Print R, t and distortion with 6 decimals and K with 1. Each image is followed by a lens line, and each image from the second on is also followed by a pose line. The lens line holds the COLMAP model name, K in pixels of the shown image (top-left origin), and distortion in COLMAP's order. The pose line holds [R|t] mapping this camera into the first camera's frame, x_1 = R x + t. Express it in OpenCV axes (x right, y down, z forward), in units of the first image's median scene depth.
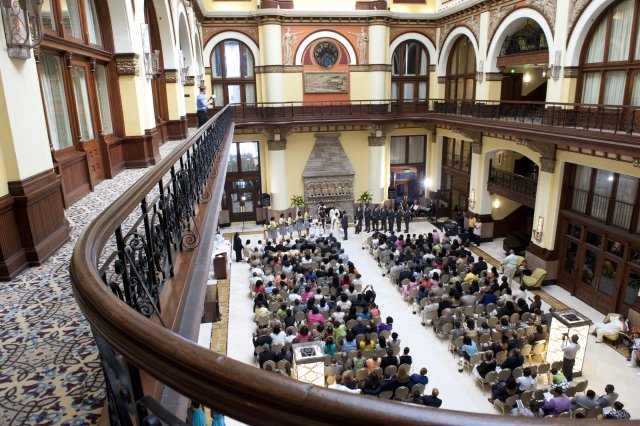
lens RADIAL K [[437.8, 0, 320.0], [0, 437.8, 213.0], [0, 0, 1]] dist [-0.044298, -0.000585]
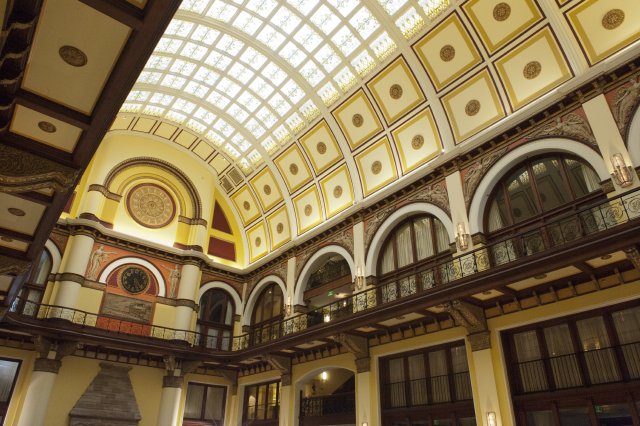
lens RADIAL K [[437.8, 0, 320.0], [0, 437.8, 213.0], [0, 0, 1]] dist [-0.044298, -0.000585]
pose [[0.880532, 0.259845, 0.396413, -0.043761], [0.094119, 0.723833, -0.683526, 0.219342], [-0.464548, 0.639177, 0.612902, 0.127138]]
